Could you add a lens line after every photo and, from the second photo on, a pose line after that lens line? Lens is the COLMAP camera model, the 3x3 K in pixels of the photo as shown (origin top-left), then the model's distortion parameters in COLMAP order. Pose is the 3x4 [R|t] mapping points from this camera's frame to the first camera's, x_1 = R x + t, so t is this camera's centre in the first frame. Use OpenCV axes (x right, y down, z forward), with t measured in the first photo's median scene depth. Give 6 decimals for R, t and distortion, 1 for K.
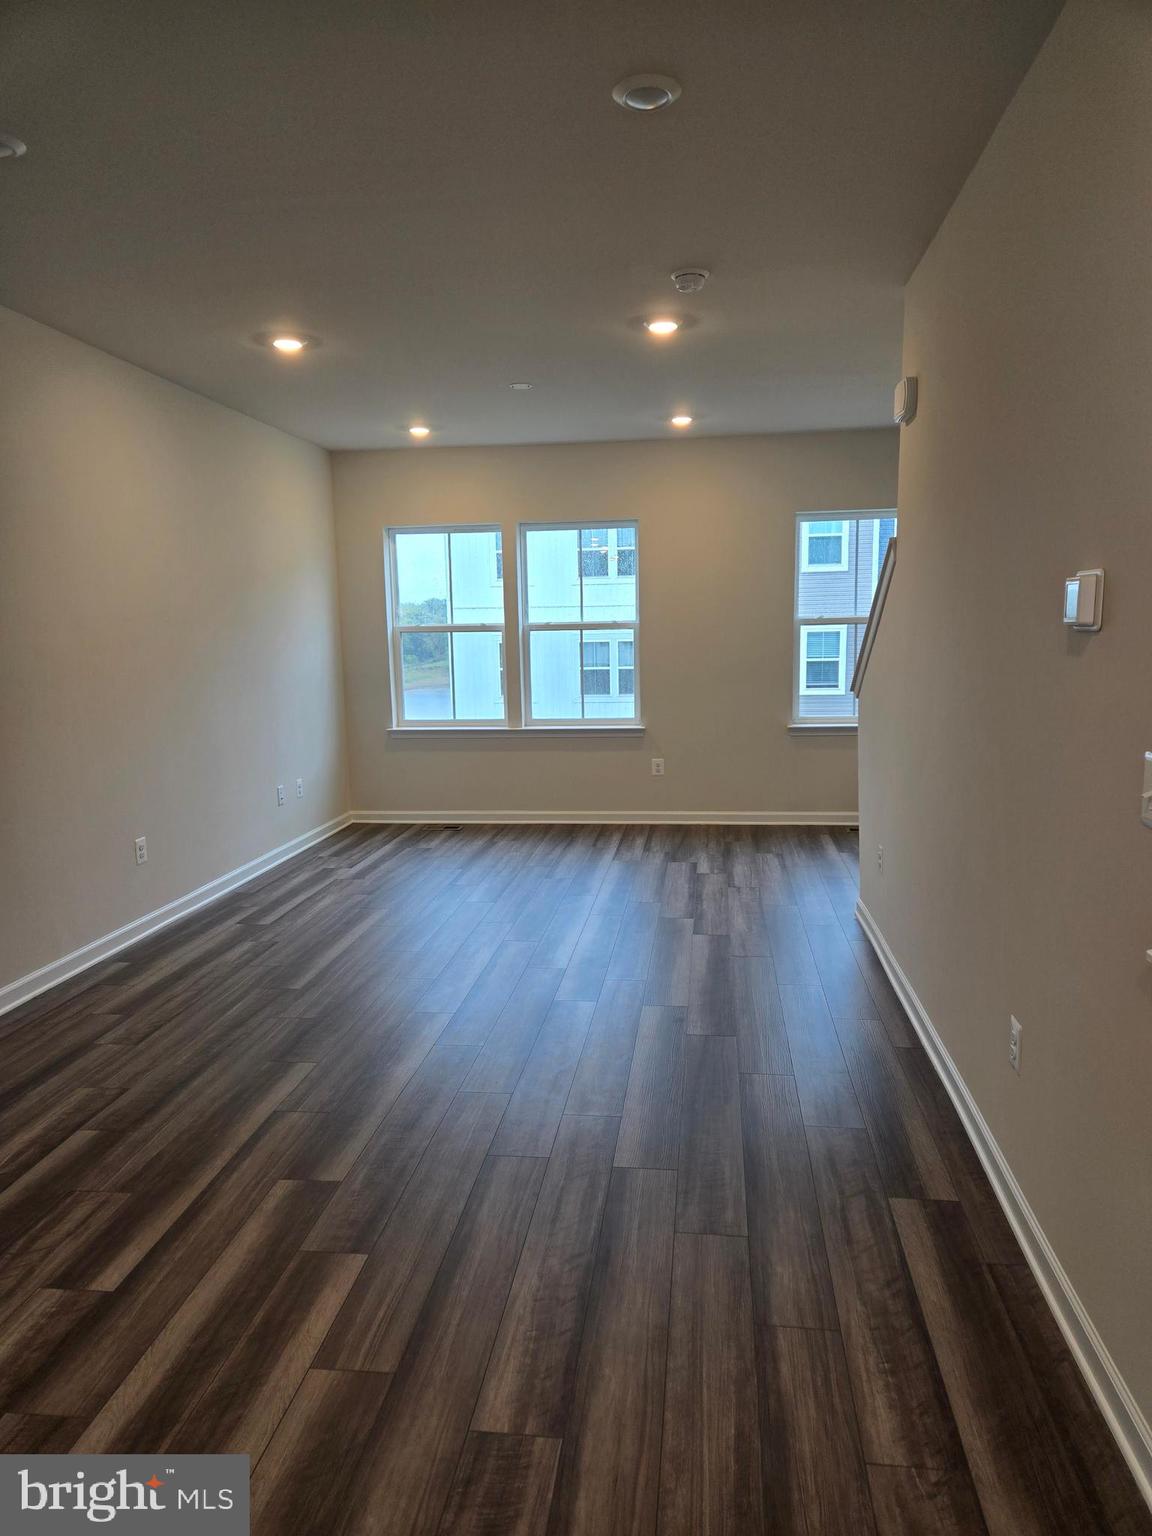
lens RADIAL K [[1037.6, 0, 578.9], [0, 1037.6, 765.5], [0, 0, 1]] dist [0.068932, -0.049562]
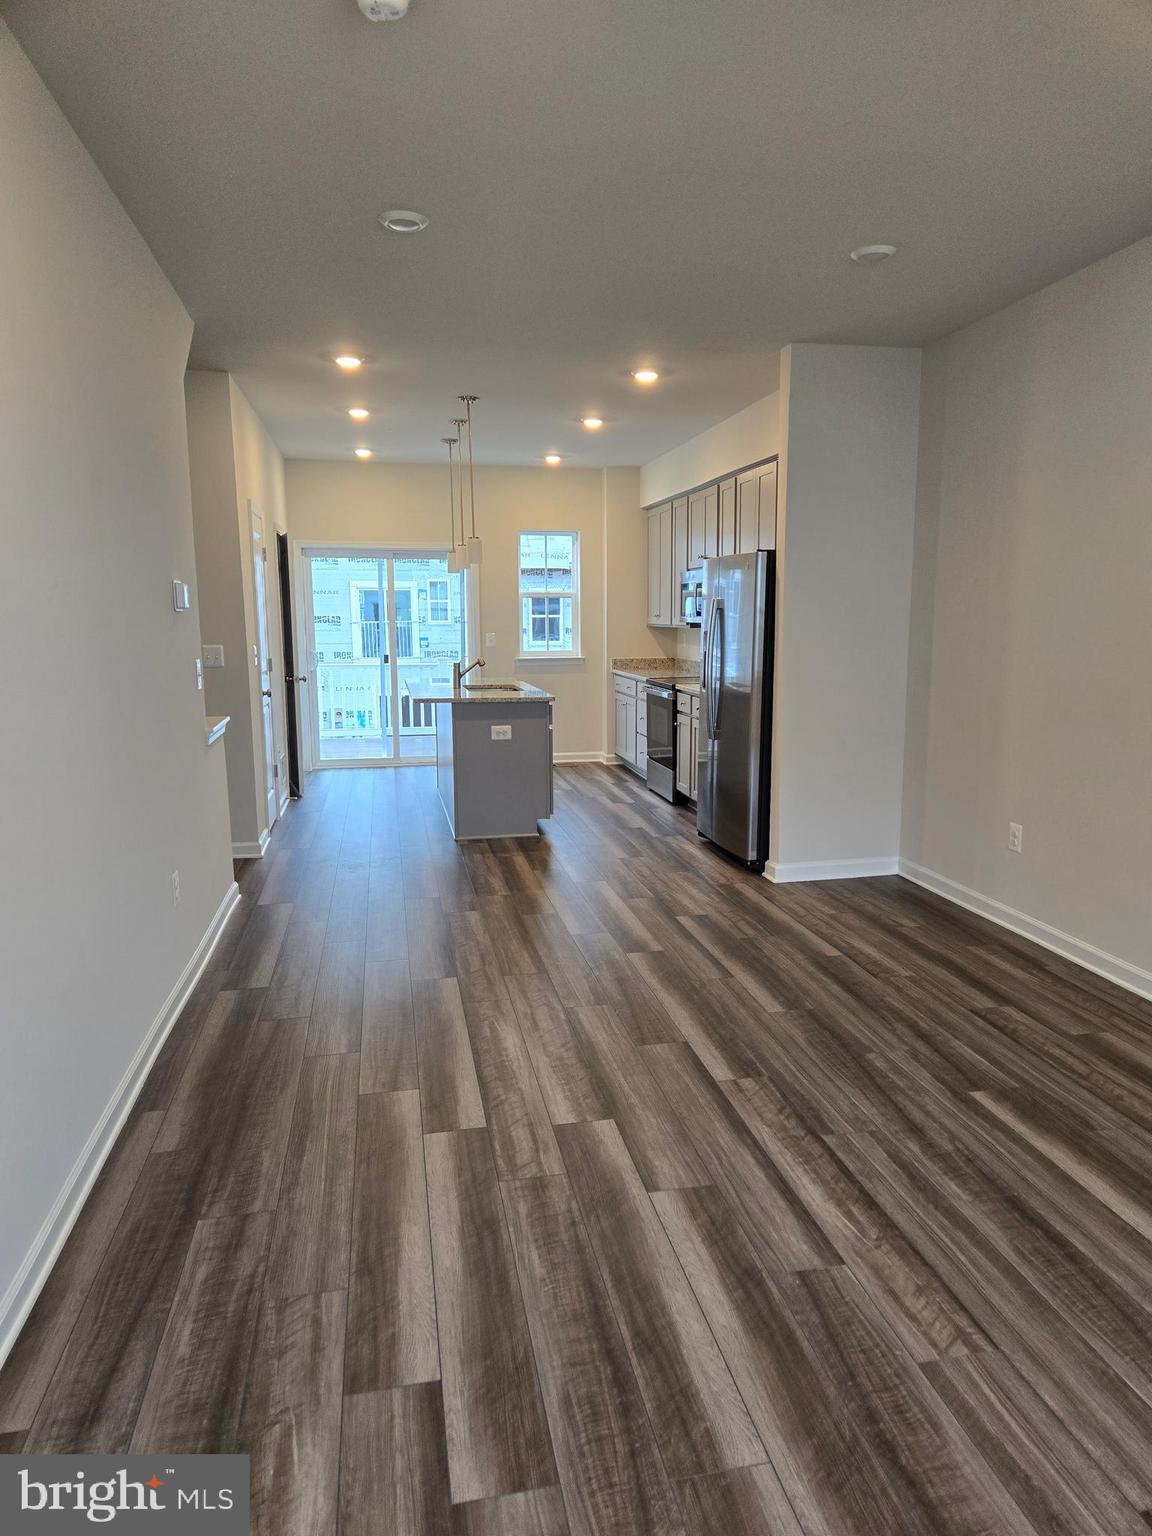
lens RADIAL K [[1037.6, 0, 570.3], [0, 1037.6, 771.8], [0, 0, 1]] dist [0.068932, -0.049562]
pose [[-0.953352, 0.065049, -0.294770, 0.237543], [-0.020874, 0.959962, 0.279352, -0.240377], [0.301140, 0.272474, -0.913823, 1.888758]]
